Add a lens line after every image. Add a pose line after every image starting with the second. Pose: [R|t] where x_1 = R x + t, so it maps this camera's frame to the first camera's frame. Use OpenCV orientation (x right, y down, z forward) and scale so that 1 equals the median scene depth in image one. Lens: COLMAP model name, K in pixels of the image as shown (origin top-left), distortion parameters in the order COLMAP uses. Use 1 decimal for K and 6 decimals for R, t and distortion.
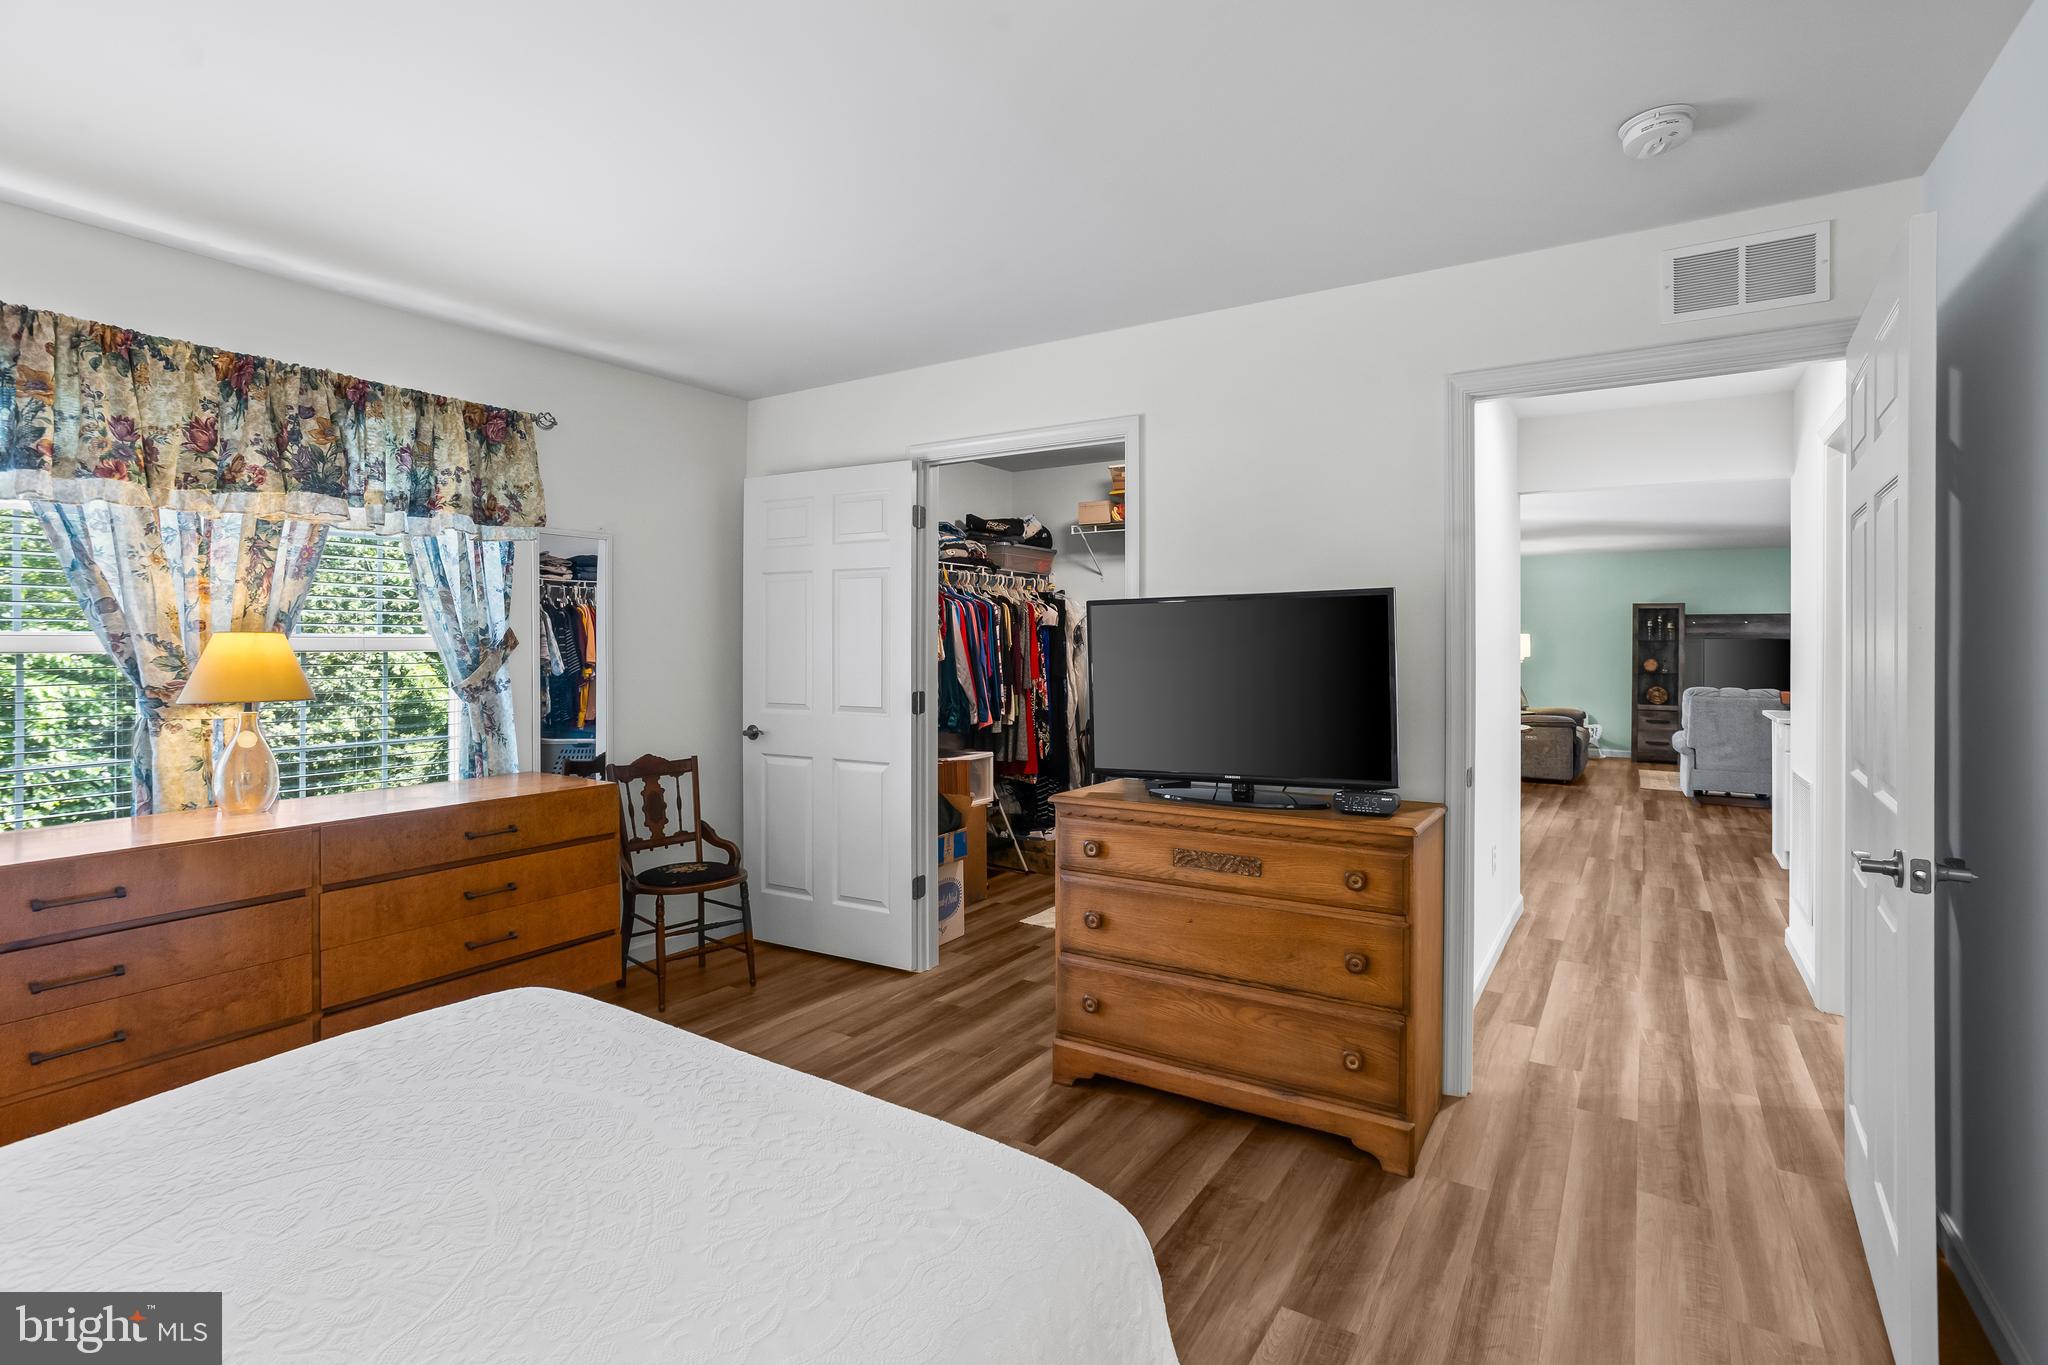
lens RADIAL K [[982.7, 0, 1025.0], [0, 982.7, 665.7], [0, 0, 1]] dist [-0.018240, 0.003922]
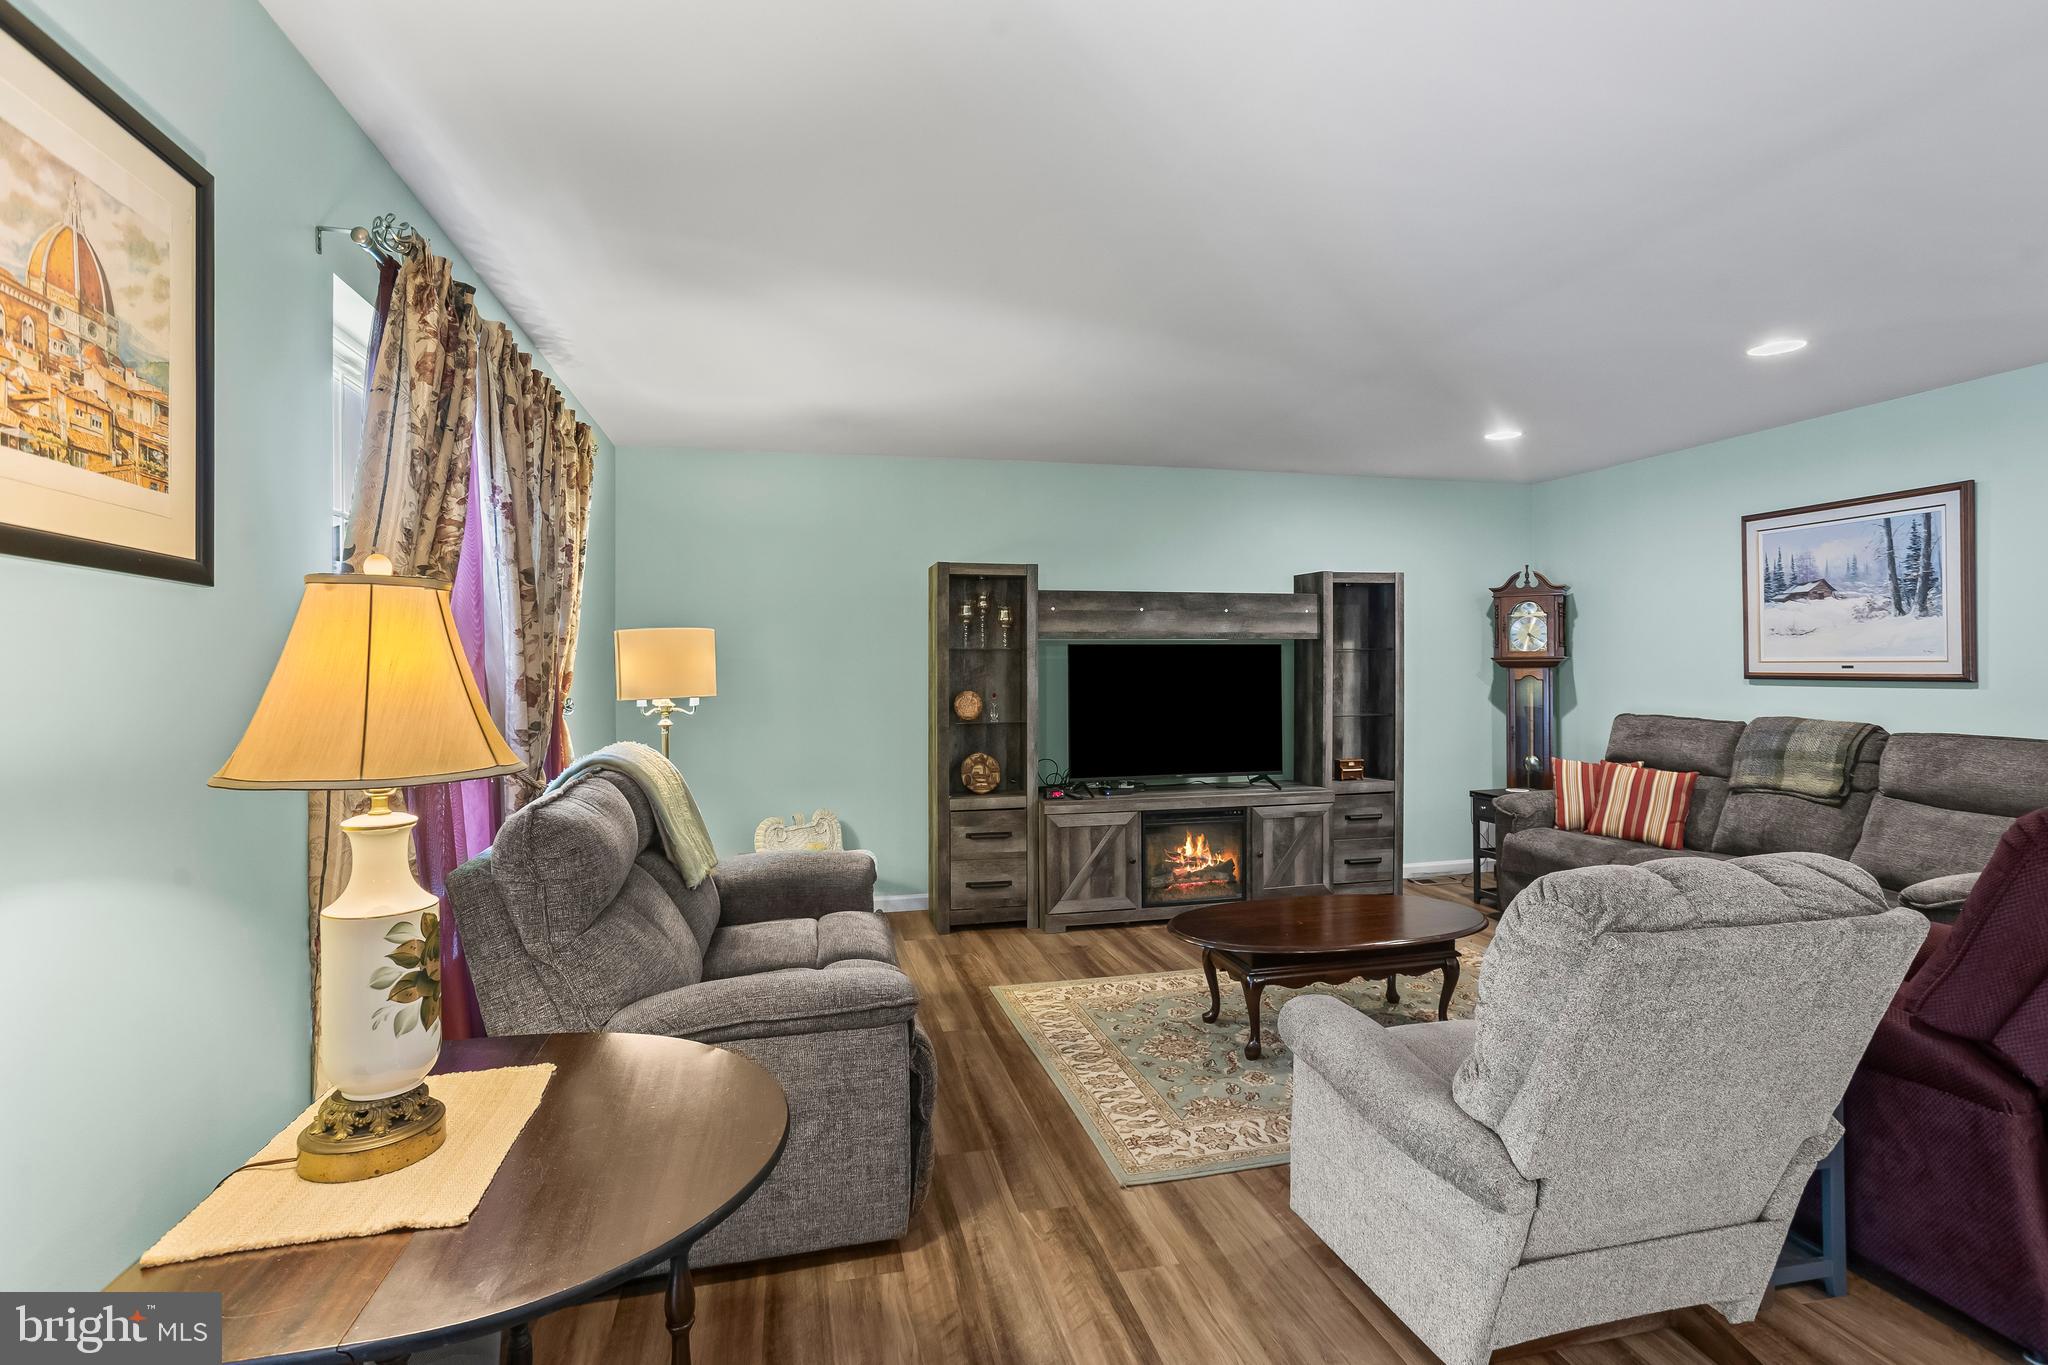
lens RADIAL K [[982.7, 0, 1006.7], [0, 982.7, 677.4], [0, 0, 1]] dist [-0.018240, 0.003922]
pose [[0.703718, -0.012911, 0.710362, 0.341653], [0.018957, 0.999820, -0.000608, -0.012665], [-0.710227, 0.013894, 0.703836, 0.680667]]
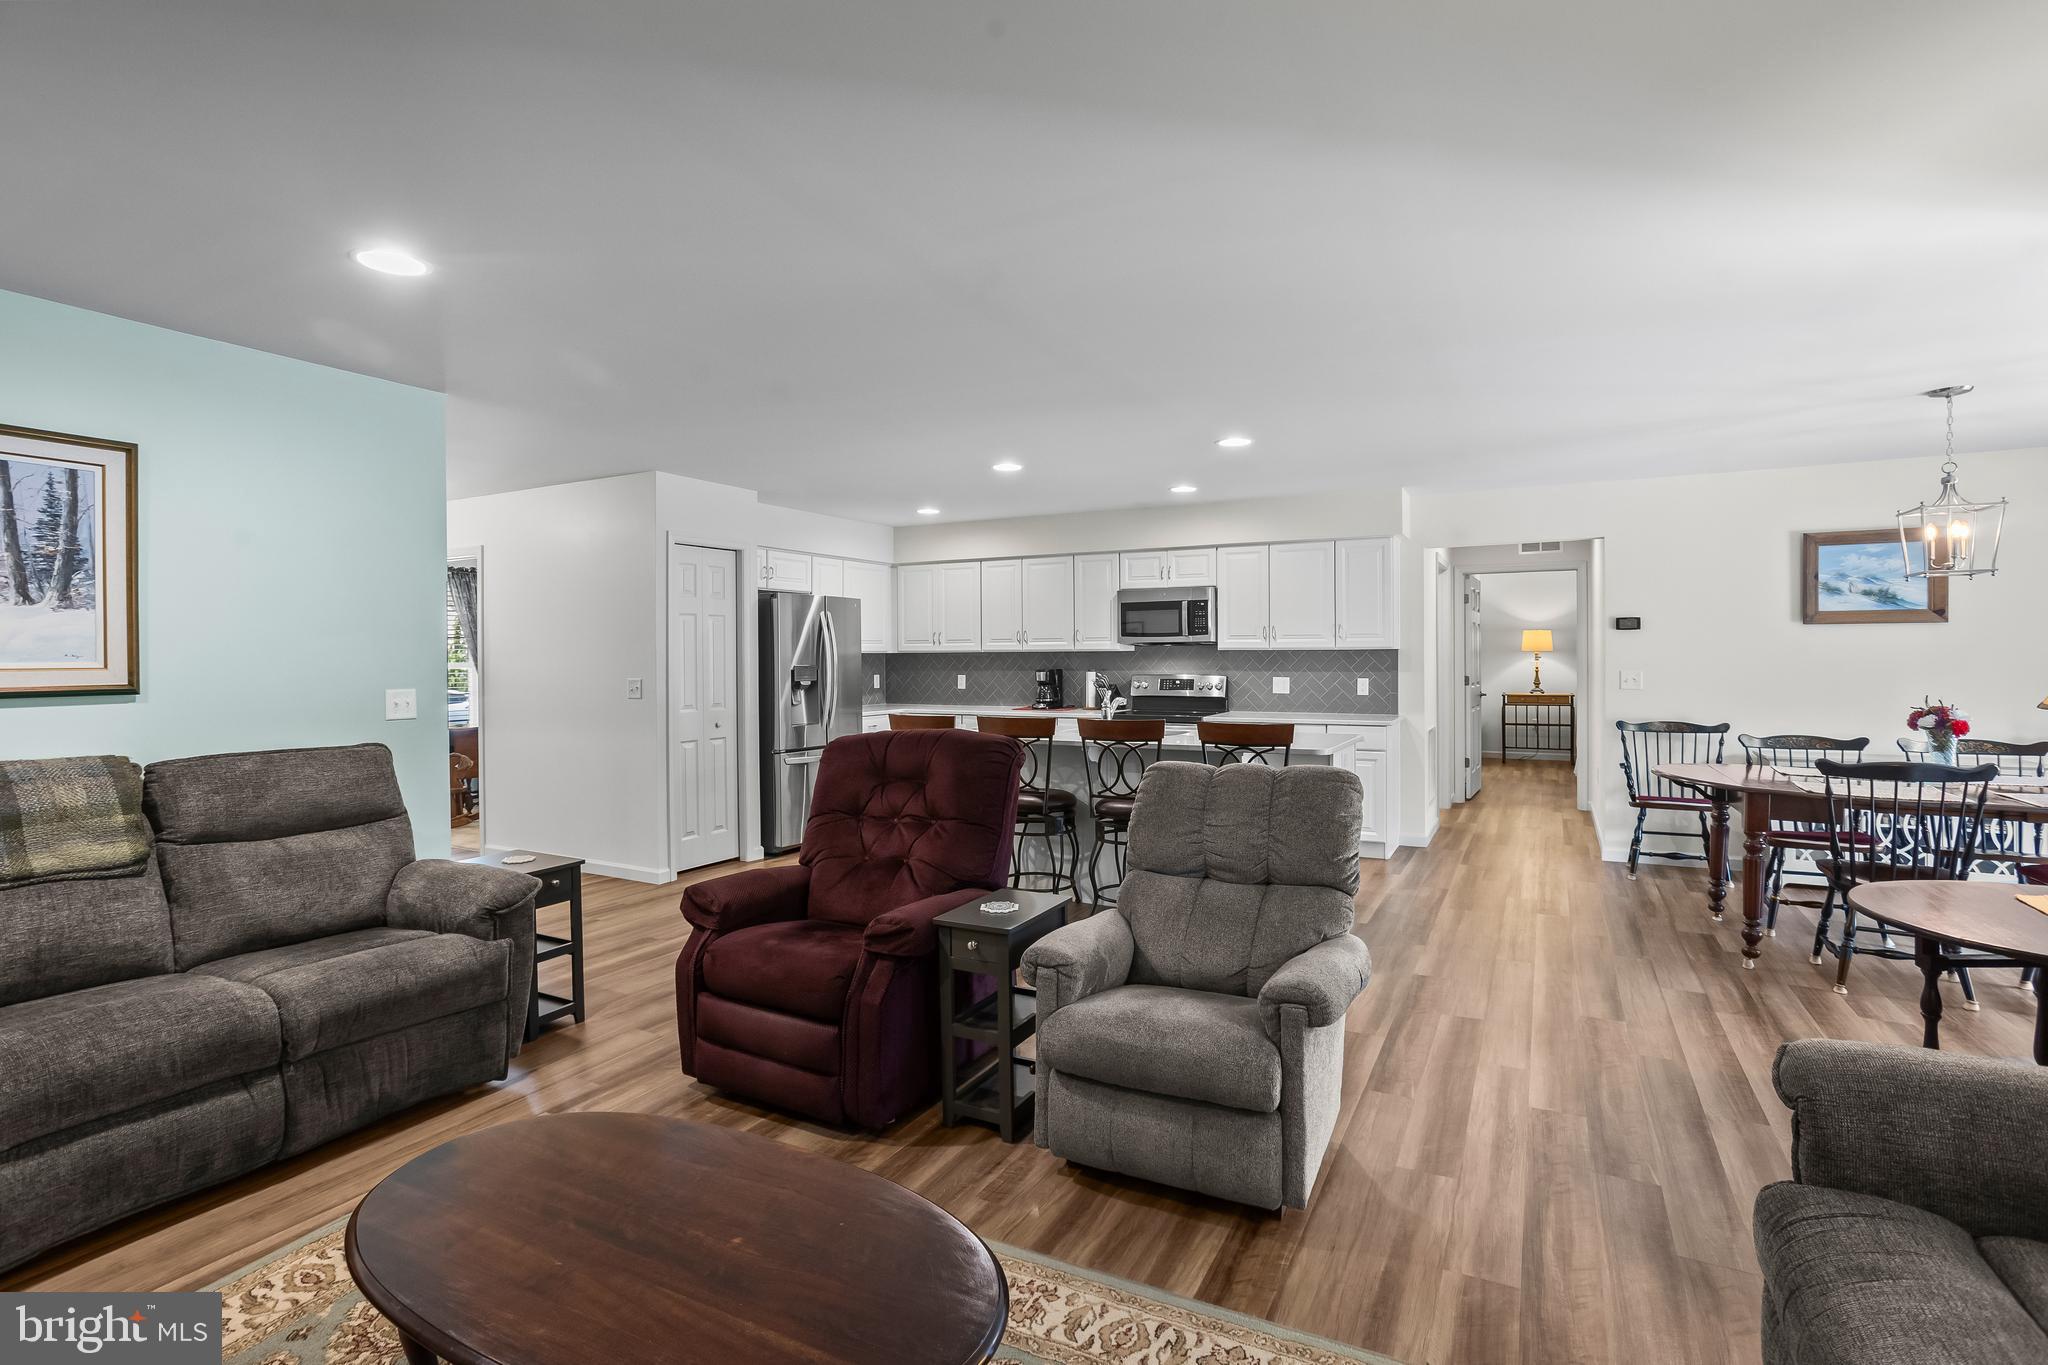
lens RADIAL K [[982.7, 0, 1019.4], [0, 982.7, 660.6], [0, 0, 1]] dist [-0.018240, 0.003922]
pose [[-0.997711, 0.008874, -0.067044, 0.590965], [0.007423, 0.999734, 0.021851, -0.018456], [0.067220, 0.021303, -0.997511, 0.969233]]
